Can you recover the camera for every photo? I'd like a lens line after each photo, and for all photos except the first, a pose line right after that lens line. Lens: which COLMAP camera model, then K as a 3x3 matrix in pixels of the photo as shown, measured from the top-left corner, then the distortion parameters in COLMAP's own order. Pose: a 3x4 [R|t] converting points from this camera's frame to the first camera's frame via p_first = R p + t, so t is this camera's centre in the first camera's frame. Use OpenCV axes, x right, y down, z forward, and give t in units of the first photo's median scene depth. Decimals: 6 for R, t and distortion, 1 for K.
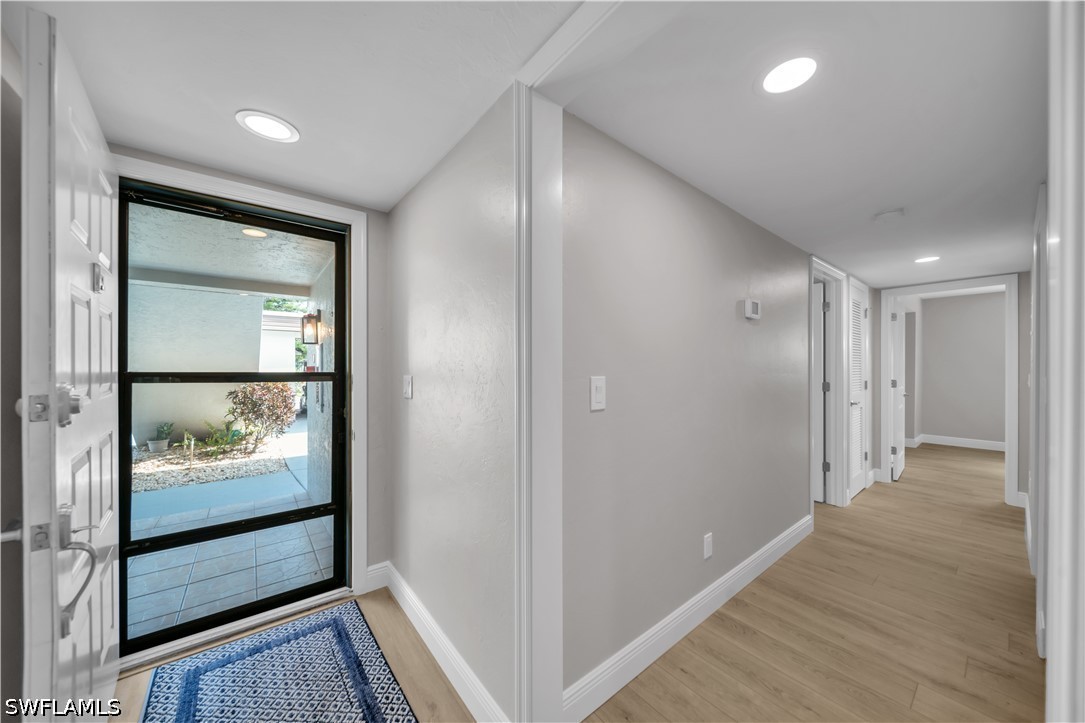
lens RADIAL K [[374.8, 0, 546.5], [0, 374.8, 368.0], [0, 0, 1]] dist [0.002426, -0.001756]
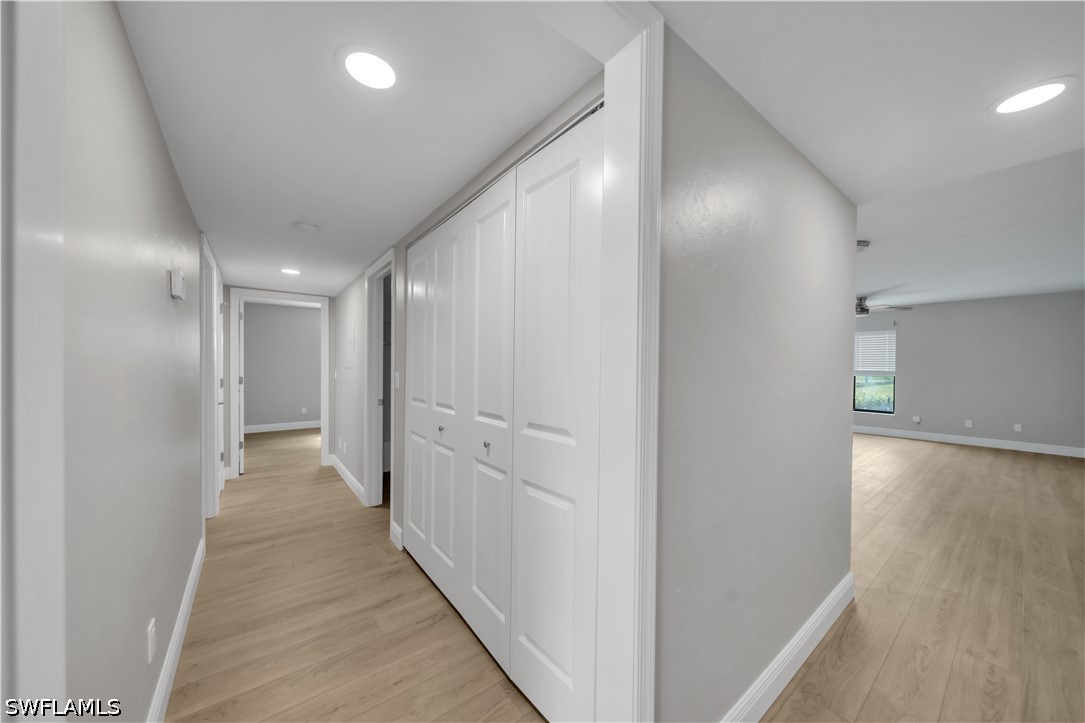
lens RADIAL K [[374.8, 0, 546.5], [0, 374.8, 368.0], [0, 0, 1]] dist [0.002426, -0.001756]
pose [[0.018772, -0.005611, 0.999808, -0.162537], [-0.002100, 0.999982, 0.005651, -0.000468], [-0.999822, -0.002206, 0.018760, 0.251711]]
